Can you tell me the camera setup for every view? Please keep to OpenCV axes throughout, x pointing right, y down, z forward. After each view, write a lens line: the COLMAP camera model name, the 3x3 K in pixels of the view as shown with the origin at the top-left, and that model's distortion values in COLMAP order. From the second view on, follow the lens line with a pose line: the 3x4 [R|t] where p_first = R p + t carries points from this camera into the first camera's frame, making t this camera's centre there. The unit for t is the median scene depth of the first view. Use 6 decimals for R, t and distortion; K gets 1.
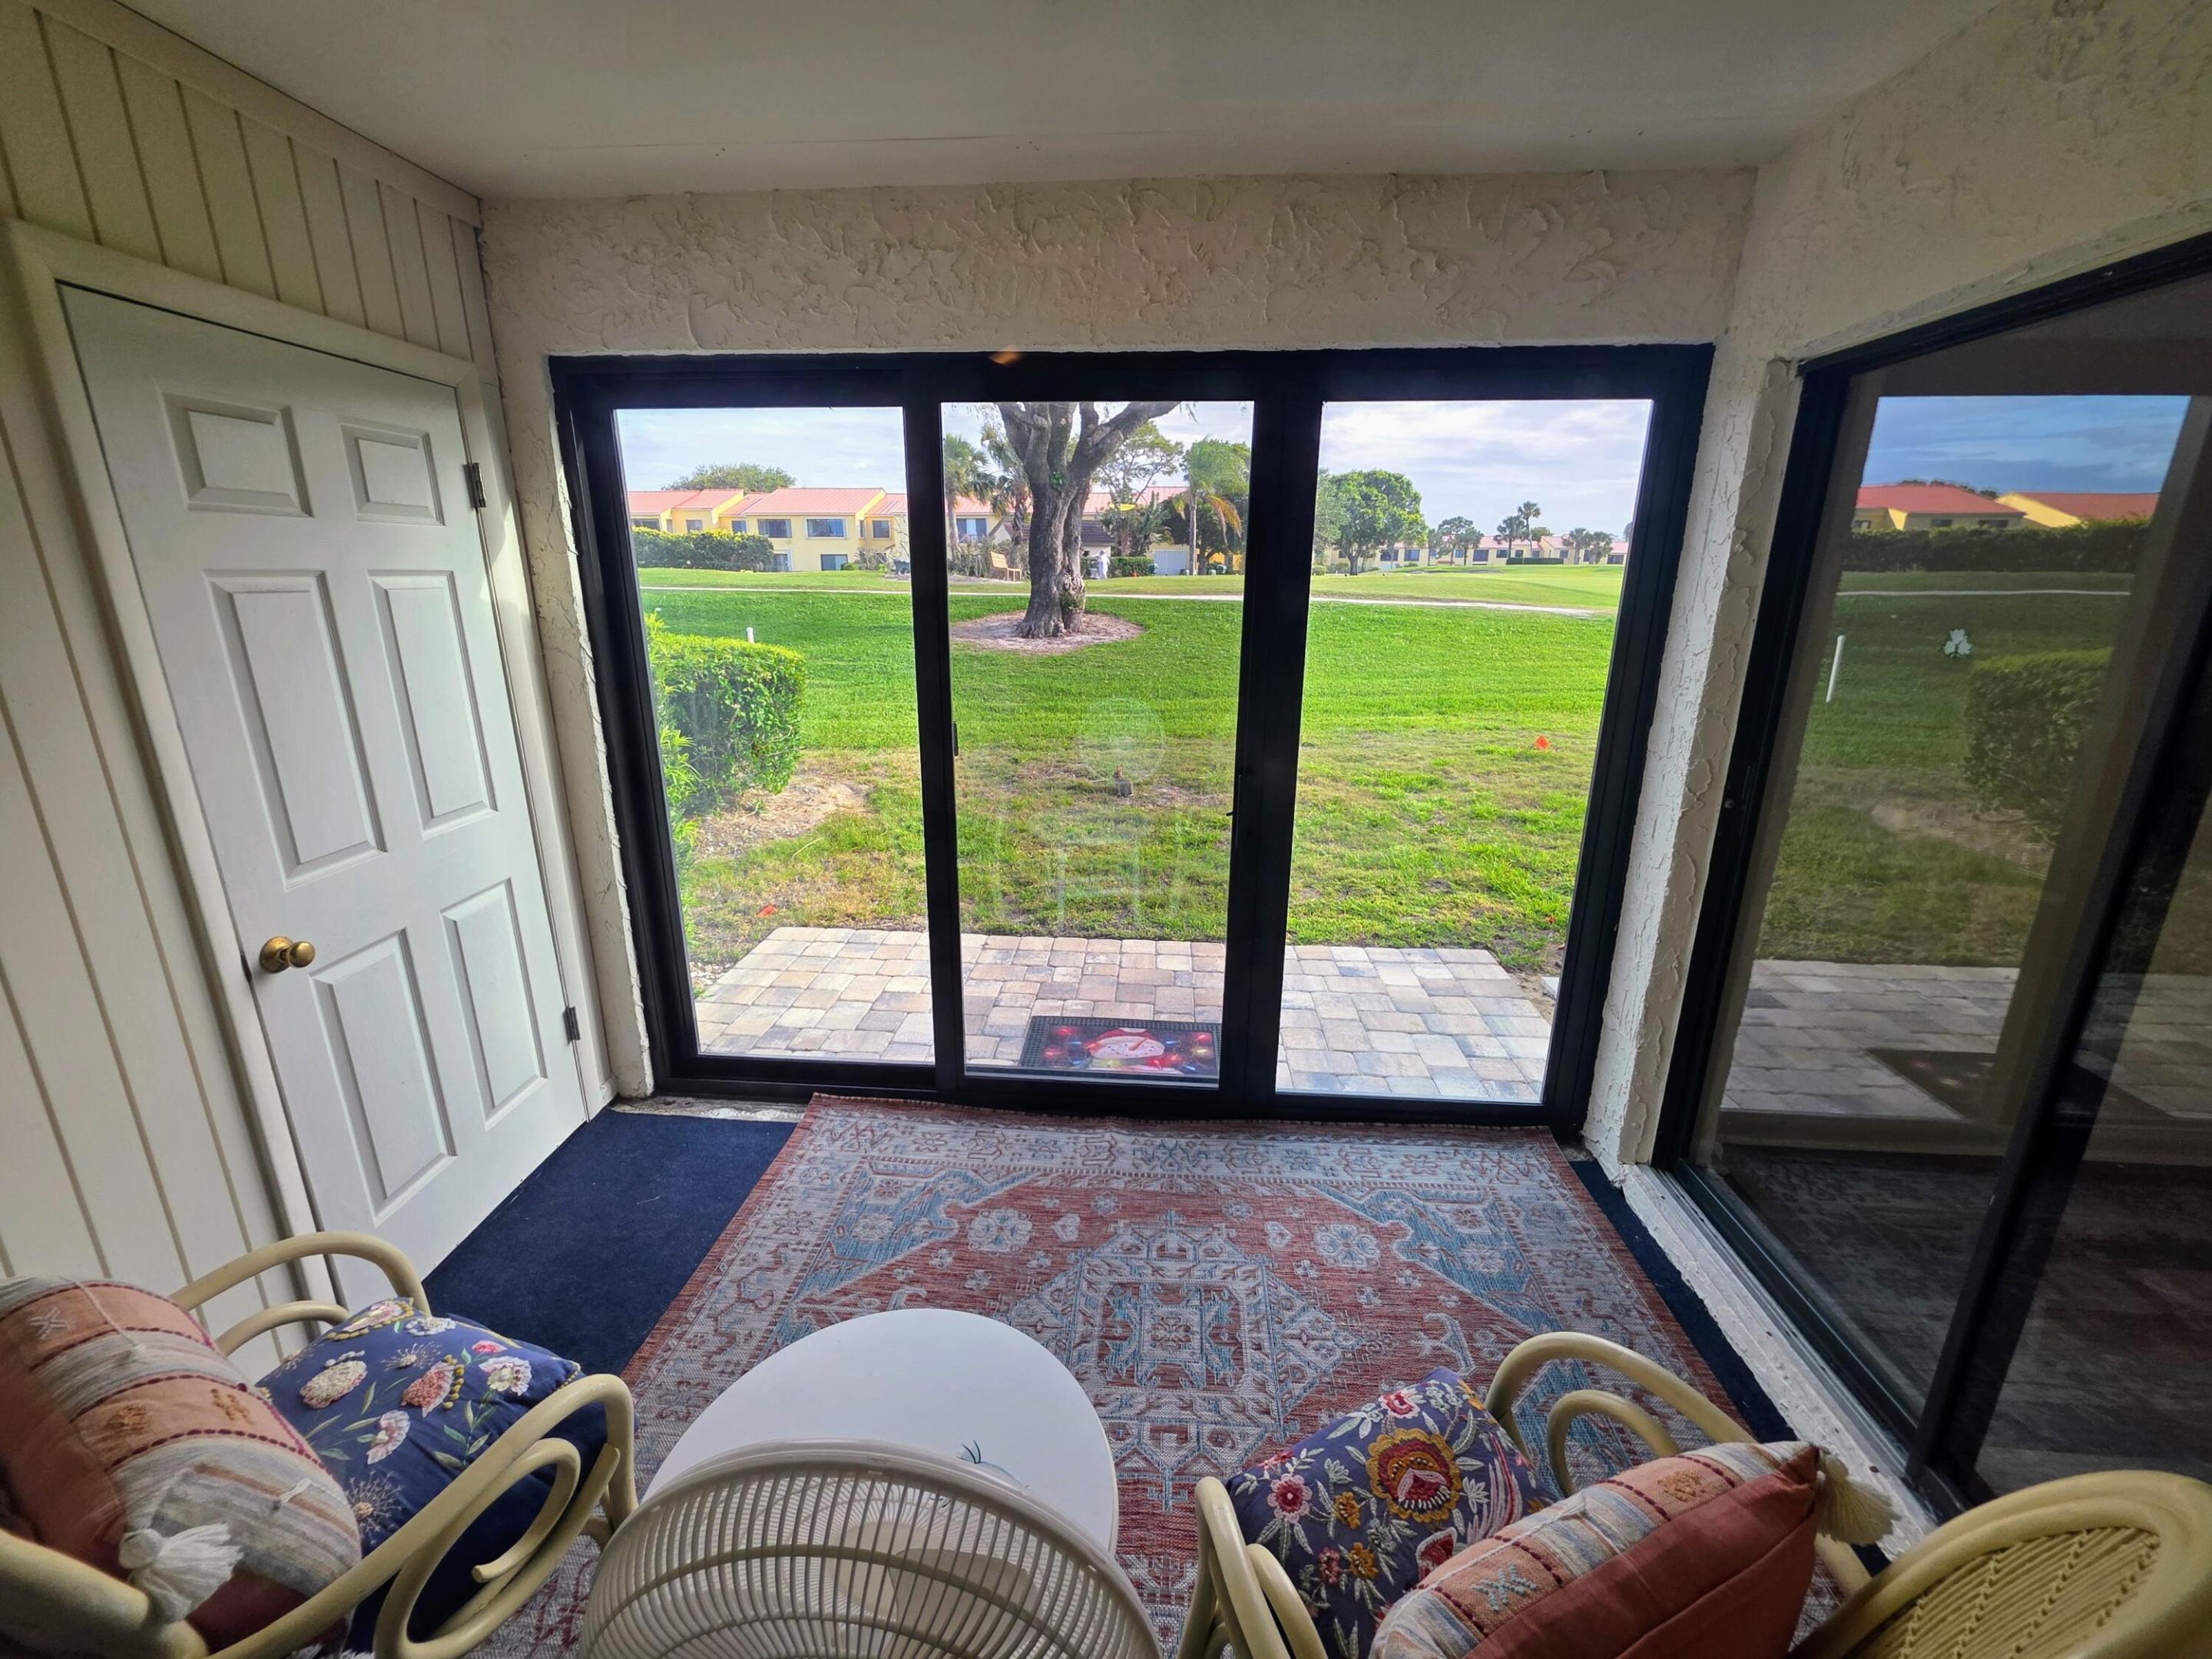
lens RADIAL K [[885.2, 0, 1095.9], [0, 885.2, 821.2], [0, 0, 1]] dist [0.001040, 0.000389]
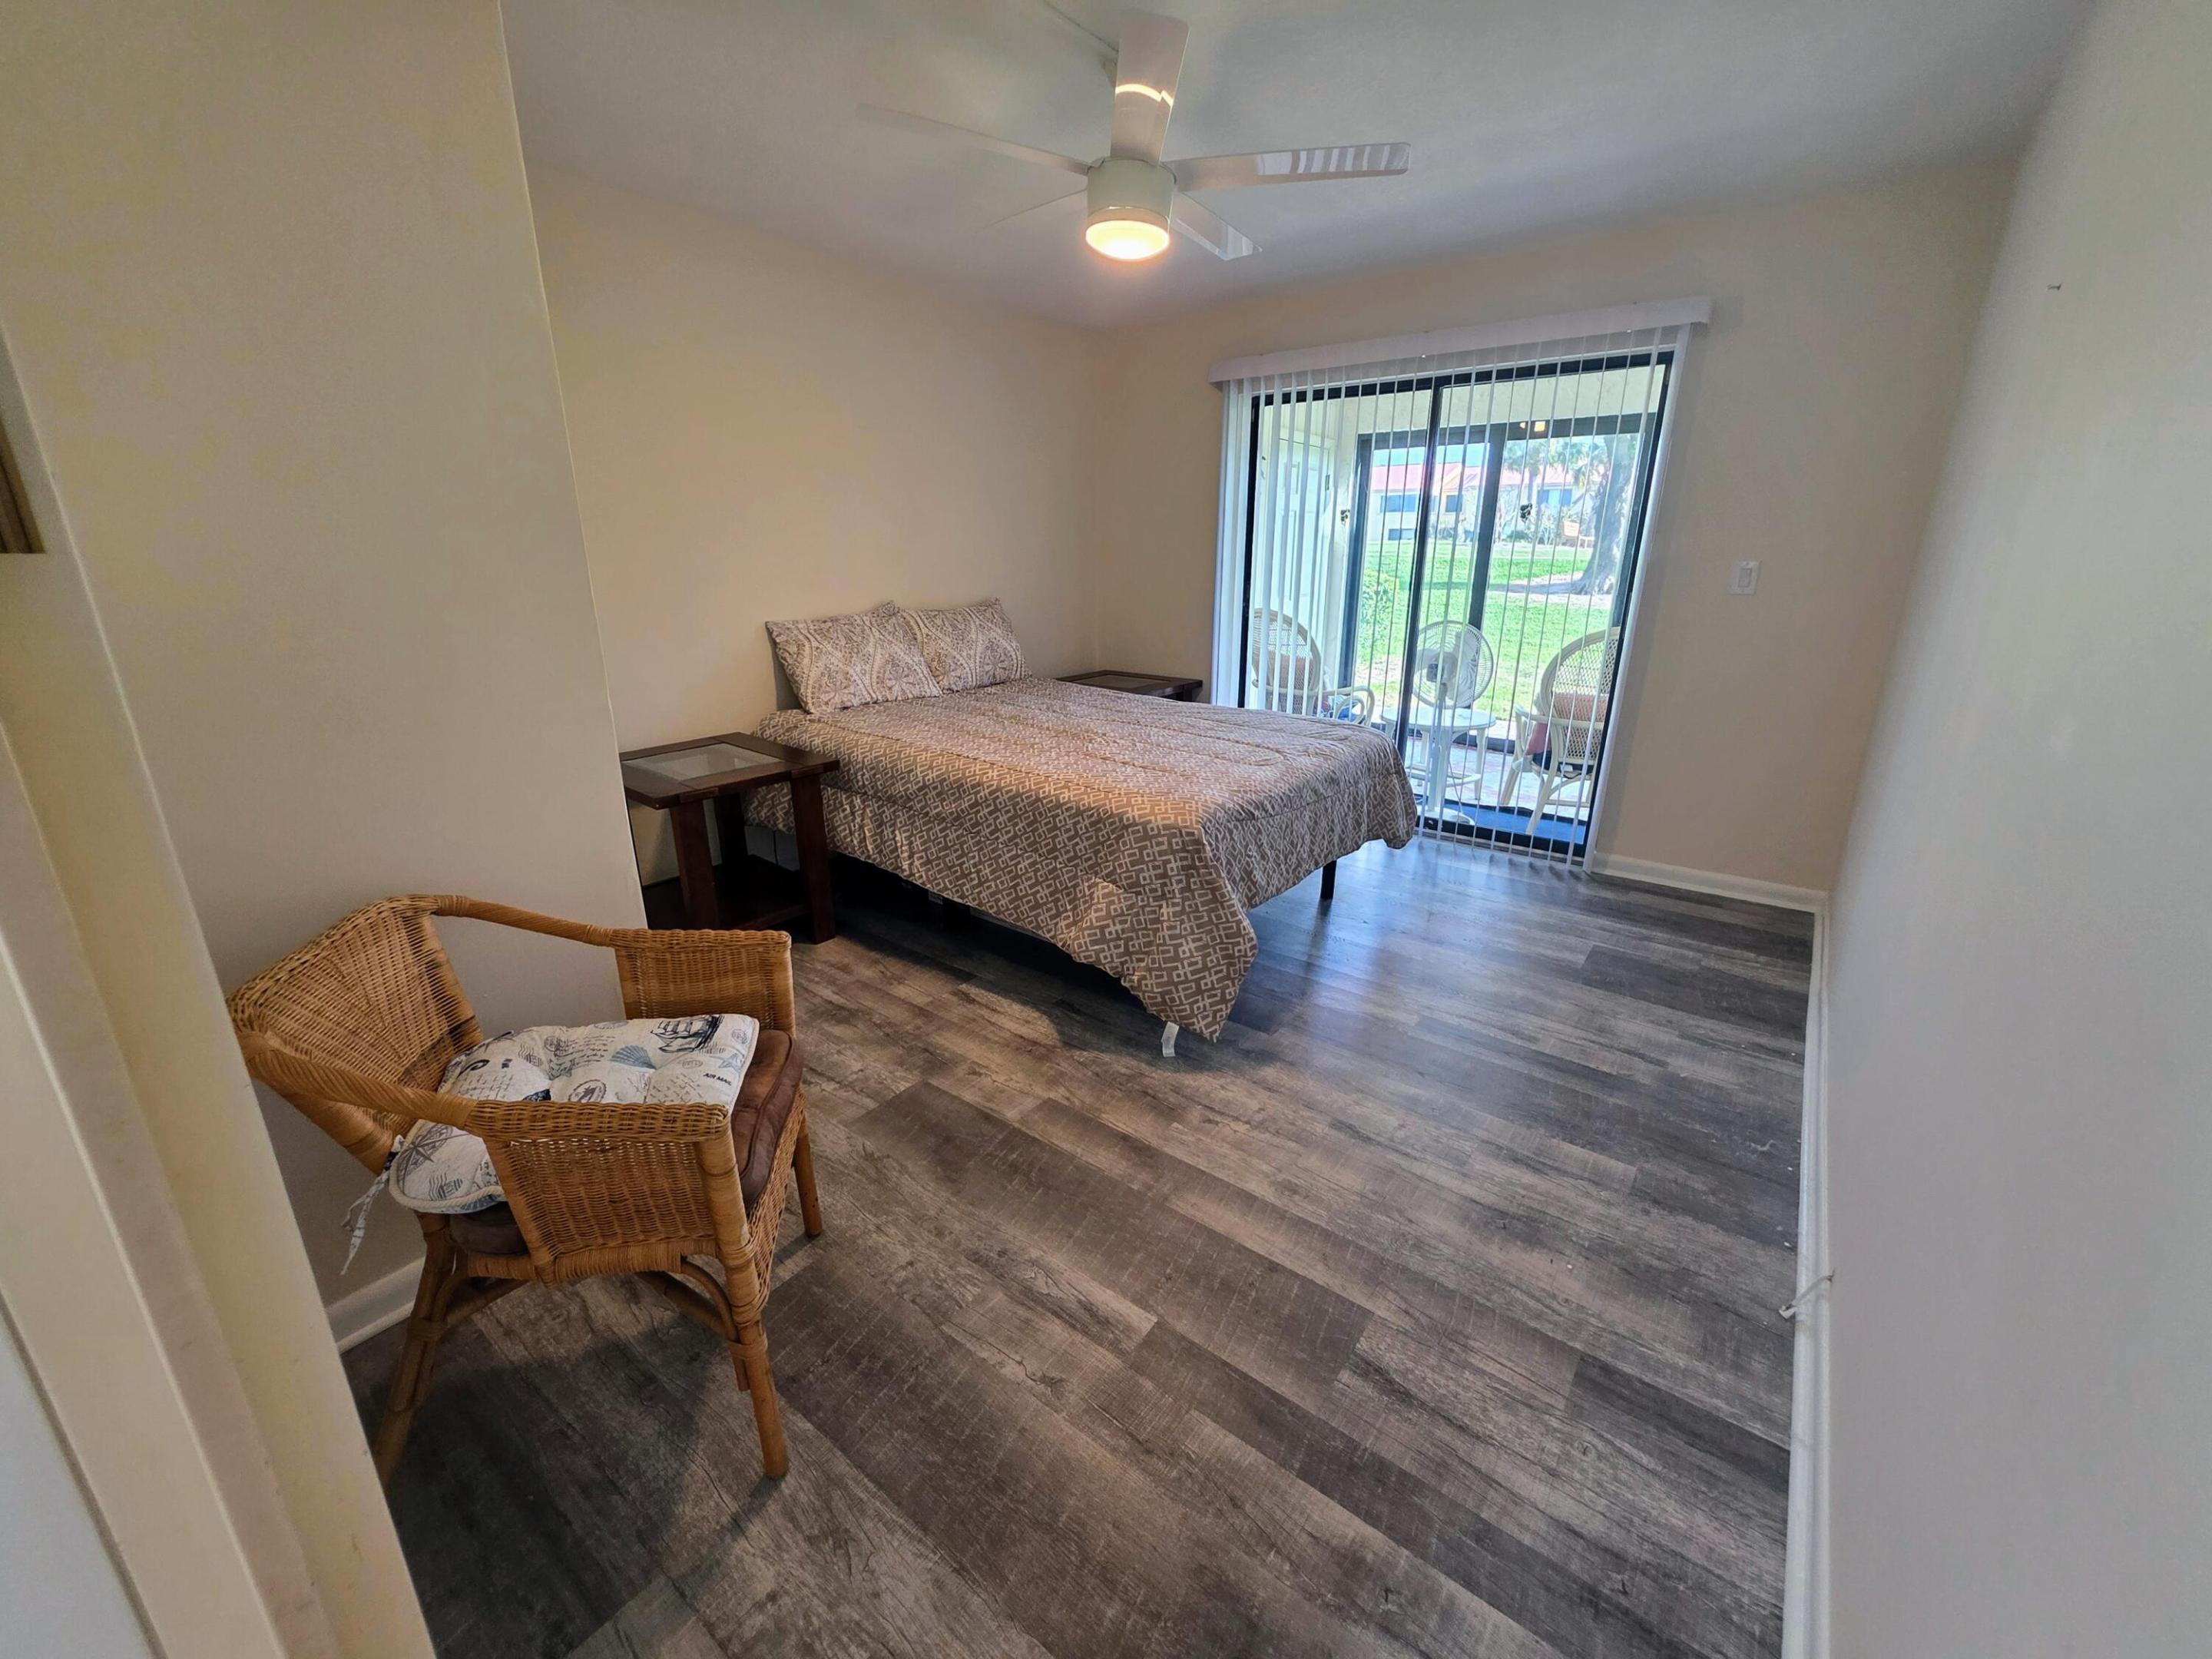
lens RADIAL K [[878.3, 0, 1127.6], [0, 878.3, 812.6], [0, 0, 1]] dist [0.000076, 0.000052]
pose [[0.845025, 0.152067, -0.512648, 0.349237], [-0.142958, 0.988060, 0.057444, 0.577446], [0.515262, 0.024745, 0.856675, -1.653770]]
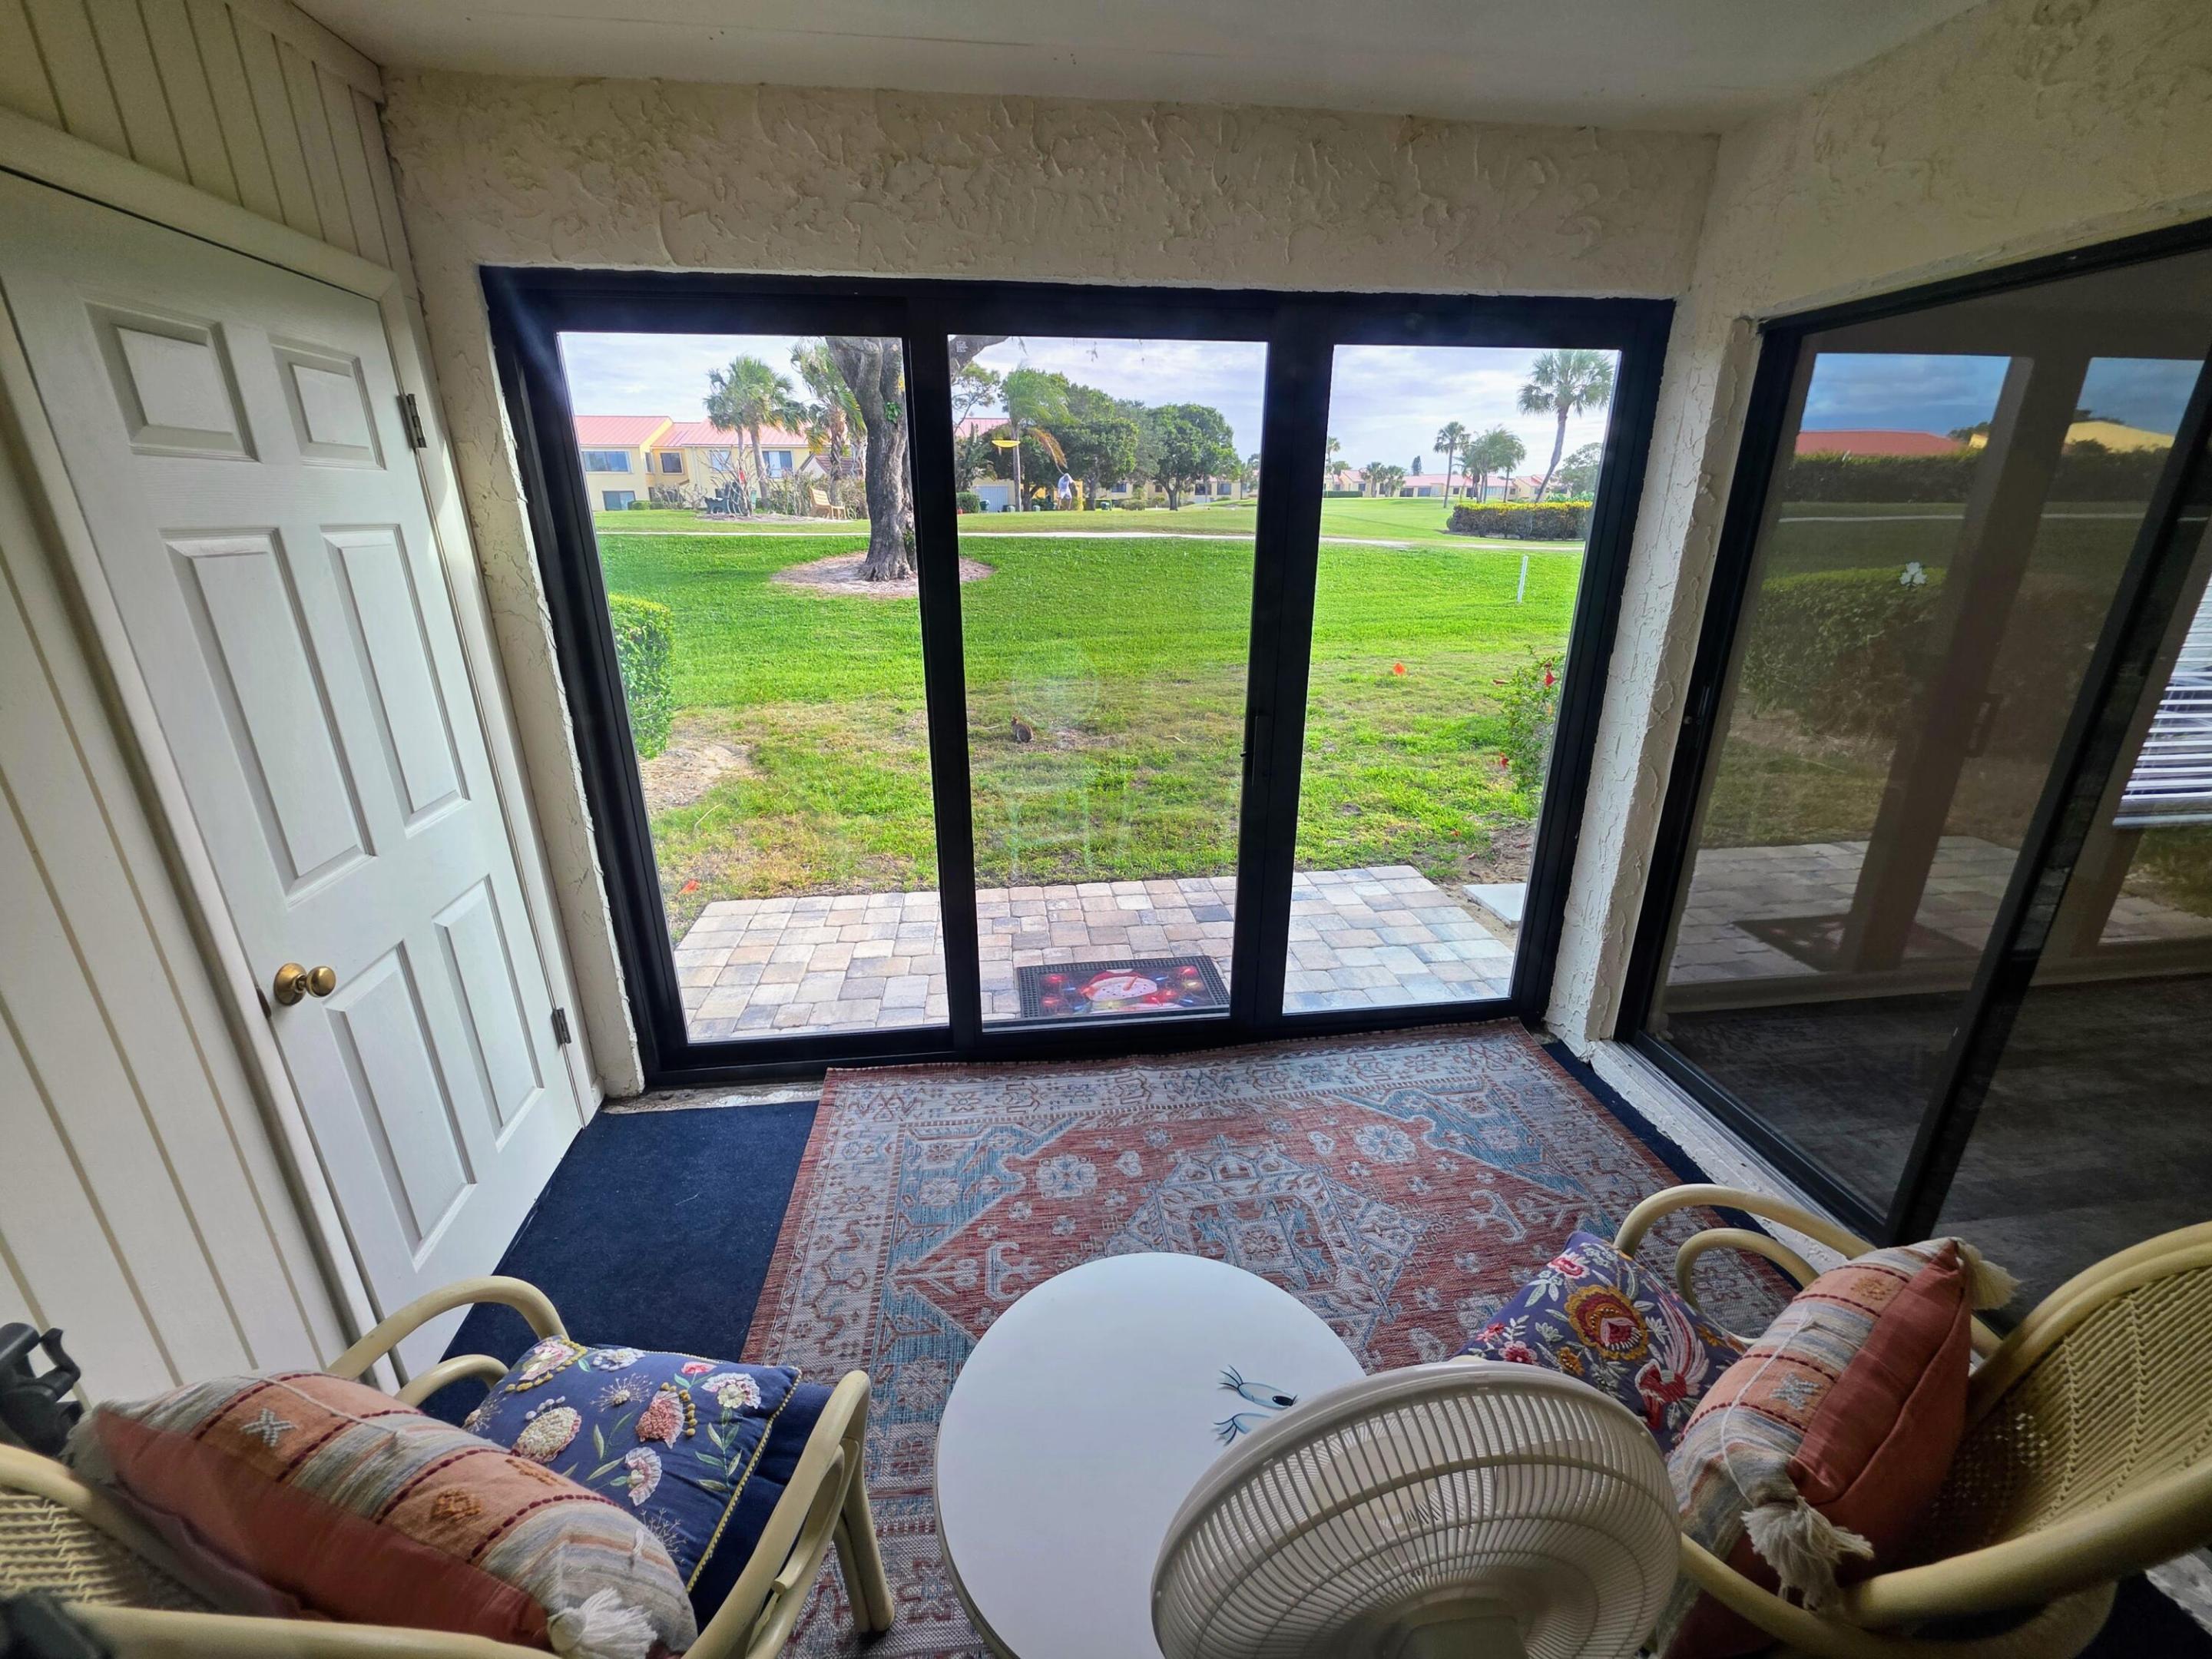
lens RADIAL K [[885.2, 0, 1095.9], [0, 885.2, 821.2], [0, 0, 1]] dist [0.001040, 0.000389]
pose [[0.980809, -0.072379, 0.181037, -0.228840], [0.060263, 0.995614, 0.071557, -0.016062], [-0.185422, -0.059274, 0.980870, 0.017551]]
